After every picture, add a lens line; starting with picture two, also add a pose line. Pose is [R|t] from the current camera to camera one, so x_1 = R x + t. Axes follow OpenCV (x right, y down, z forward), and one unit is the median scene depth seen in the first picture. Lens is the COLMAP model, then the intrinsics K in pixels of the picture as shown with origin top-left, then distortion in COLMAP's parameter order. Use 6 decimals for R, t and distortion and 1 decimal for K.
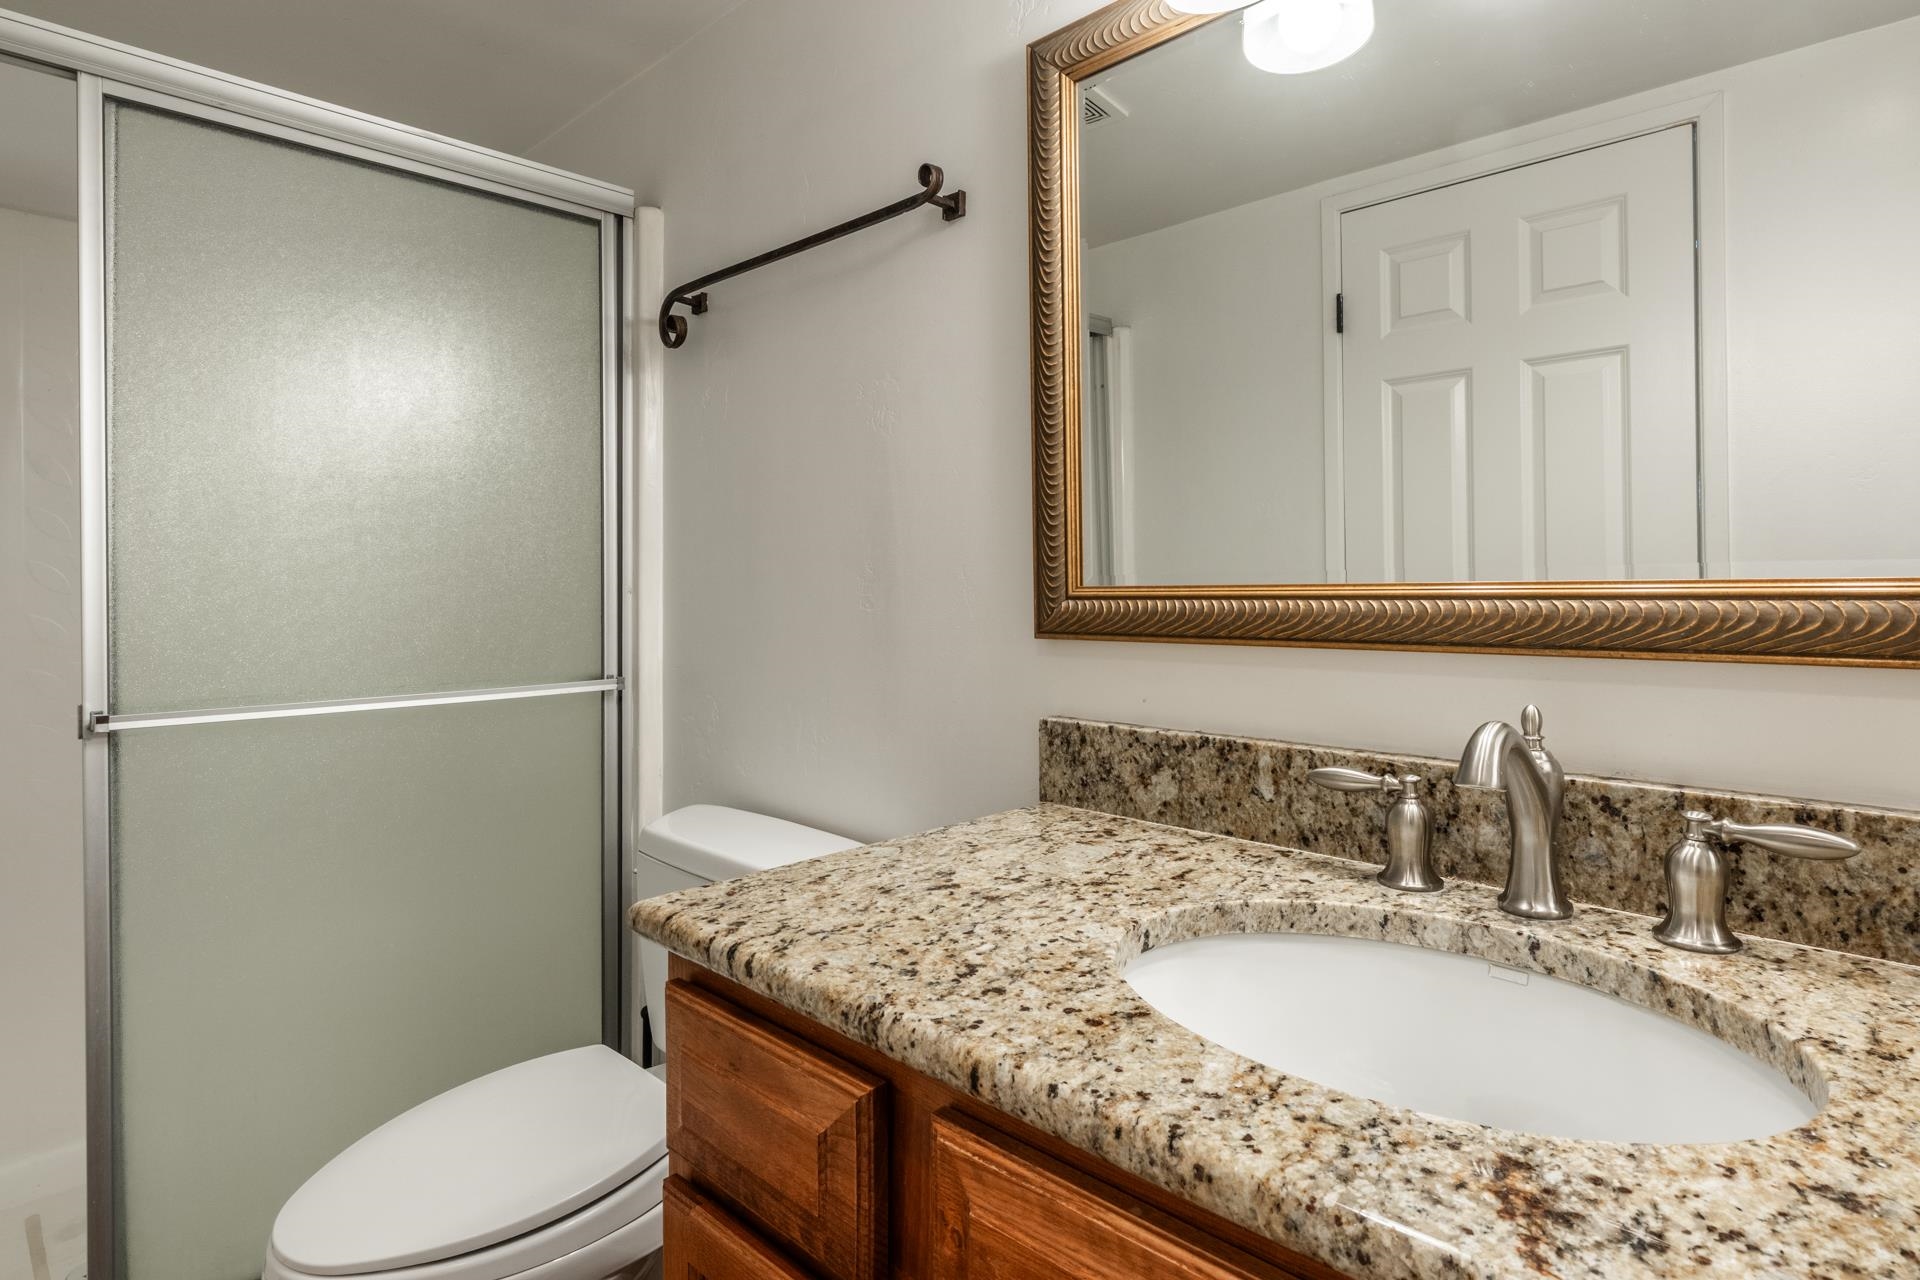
lens RADIAL K [[1032.2, 0, 966.8], [0, 1032.2, 608.4], [0, 0, 1]] dist [0.008418, -0.001485]
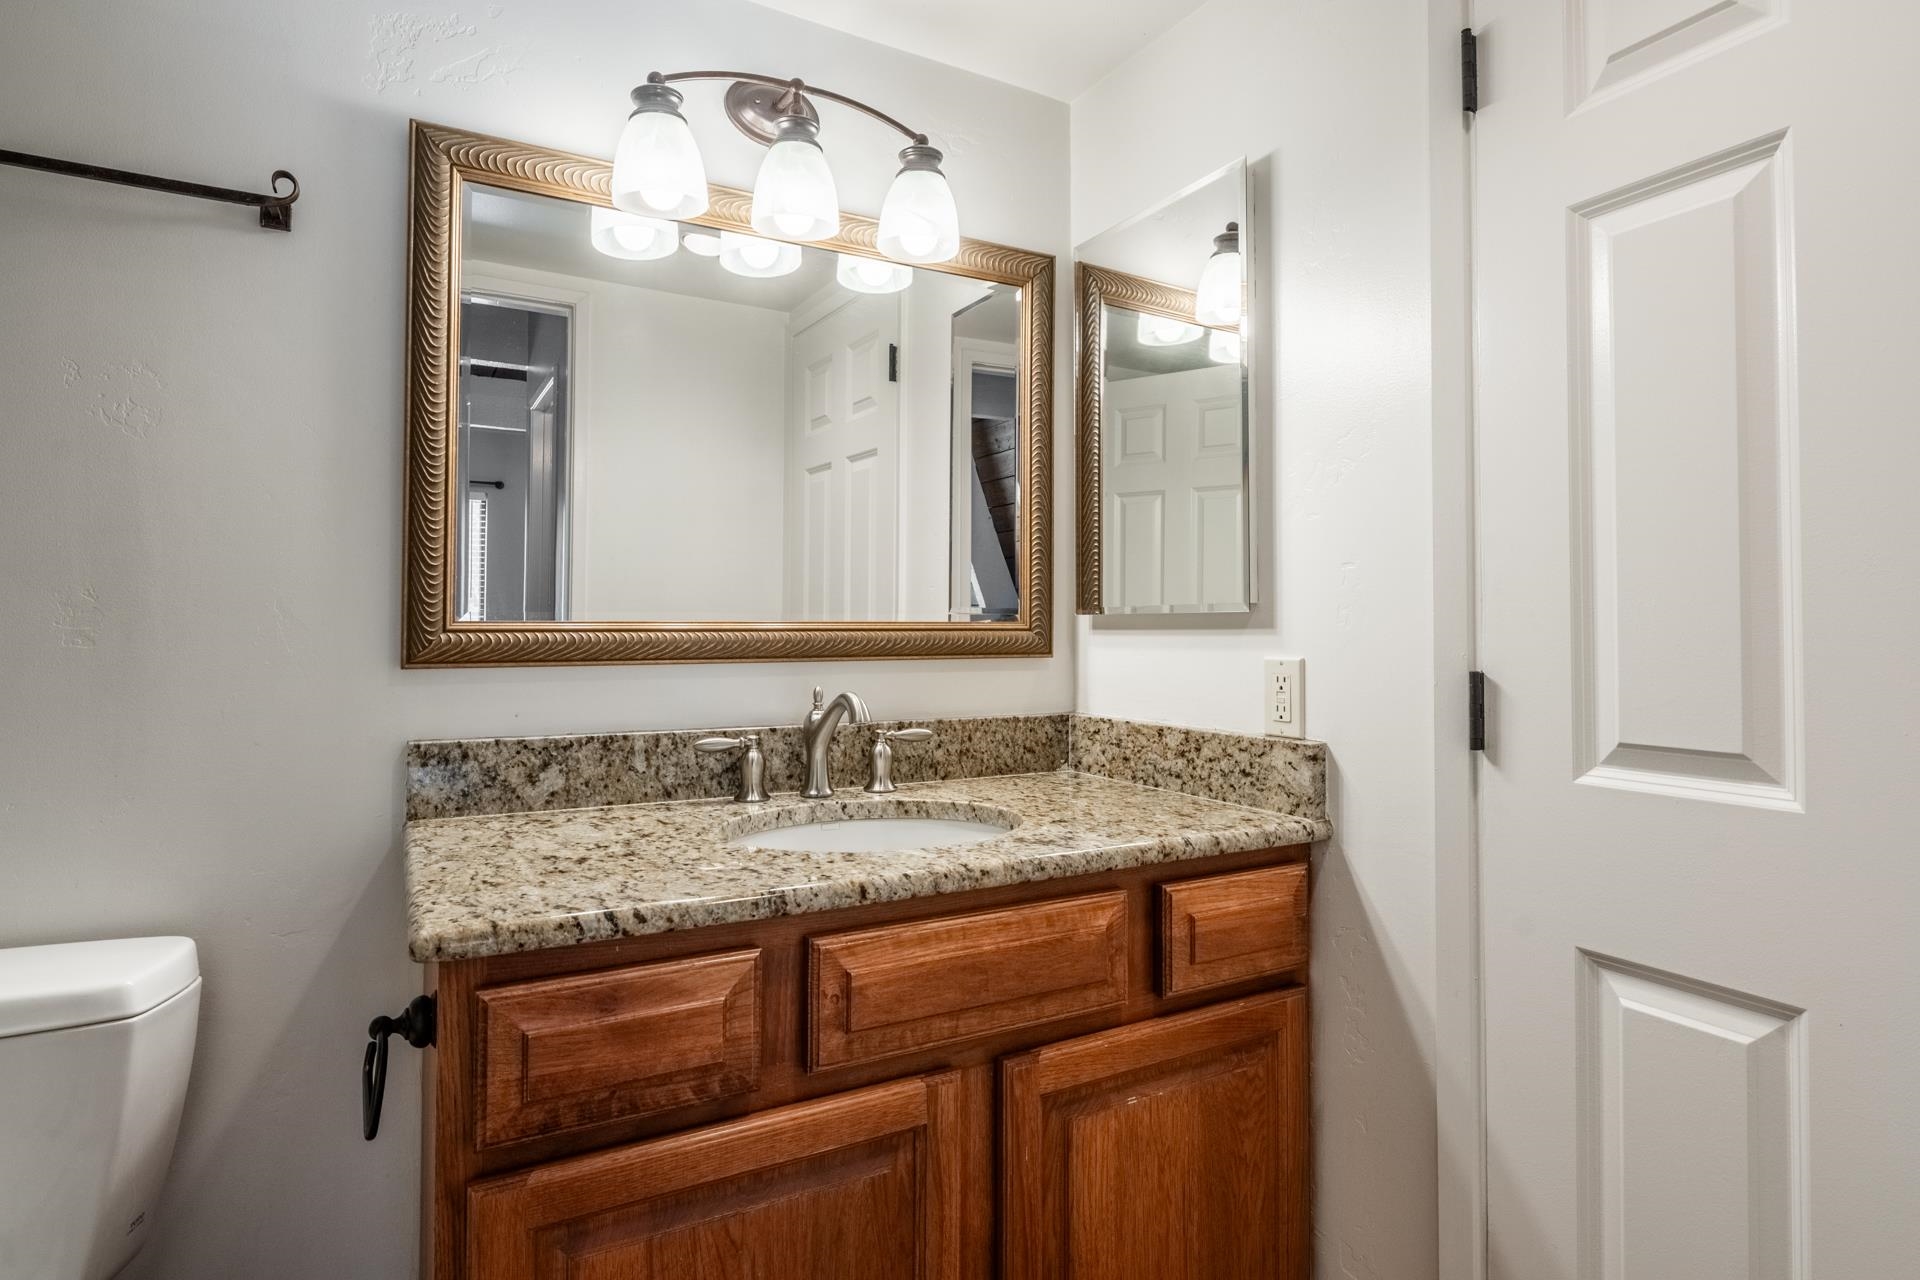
lens RADIAL K [[1032.2, 0, 951.4], [0, 1032.2, 628.9], [0, 0, 1]] dist [0.008418, -0.001485]
pose [[0.277475, 0.002413, 0.960730, -0.909095], [0.013957, 0.999881, -0.006543, 0.002972], [-0.960632, 0.015225, 0.277408, 0.182662]]
